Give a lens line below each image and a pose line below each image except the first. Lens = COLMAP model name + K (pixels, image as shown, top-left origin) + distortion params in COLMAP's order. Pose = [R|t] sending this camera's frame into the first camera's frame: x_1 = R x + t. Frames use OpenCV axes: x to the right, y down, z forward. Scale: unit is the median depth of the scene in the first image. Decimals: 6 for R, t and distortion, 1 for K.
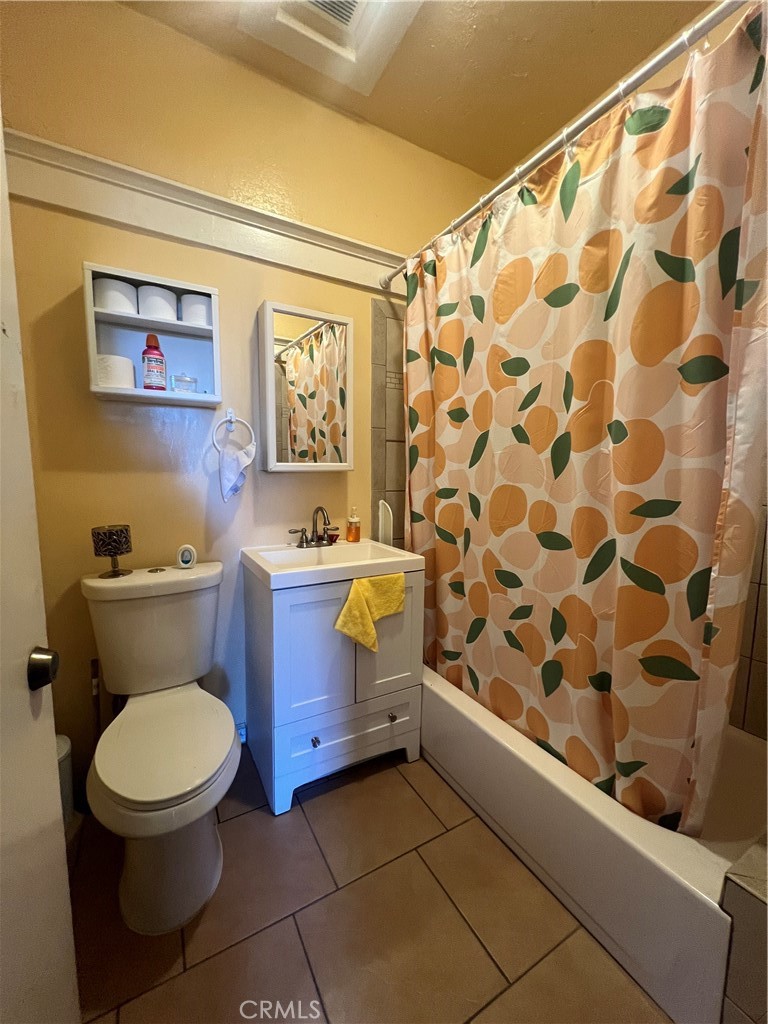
lens RADIAL K [[408.2, 0, 384.9], [0, 408.2, 515.3], [0, 0, 1]] dist [-0.000383, 0.000103]
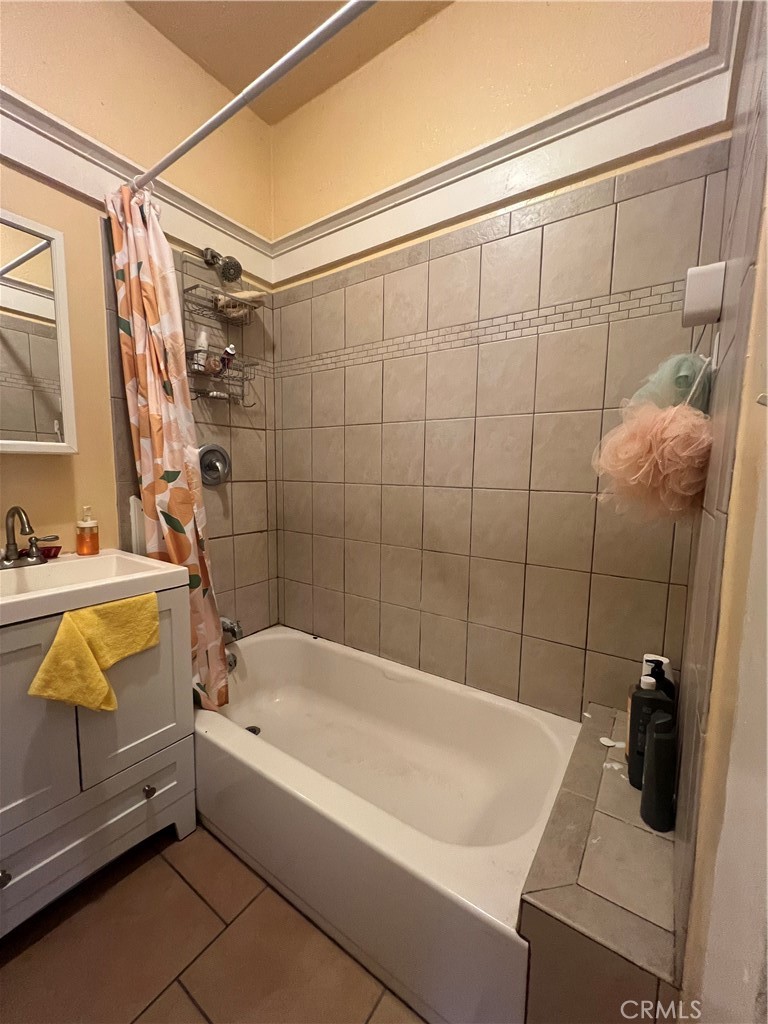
lens RADIAL K [[411.9, 0, 382.9], [0, 411.9, 515.3], [0, 0, 1]] dist [0.004509, 0.000412]
pose [[0.903903, -0.043204, 0.425550, 0.107367], [0.041586, 0.999049, 0.013097, 0.009727], [-0.425712, 0.005858, 0.904840, 0.154762]]
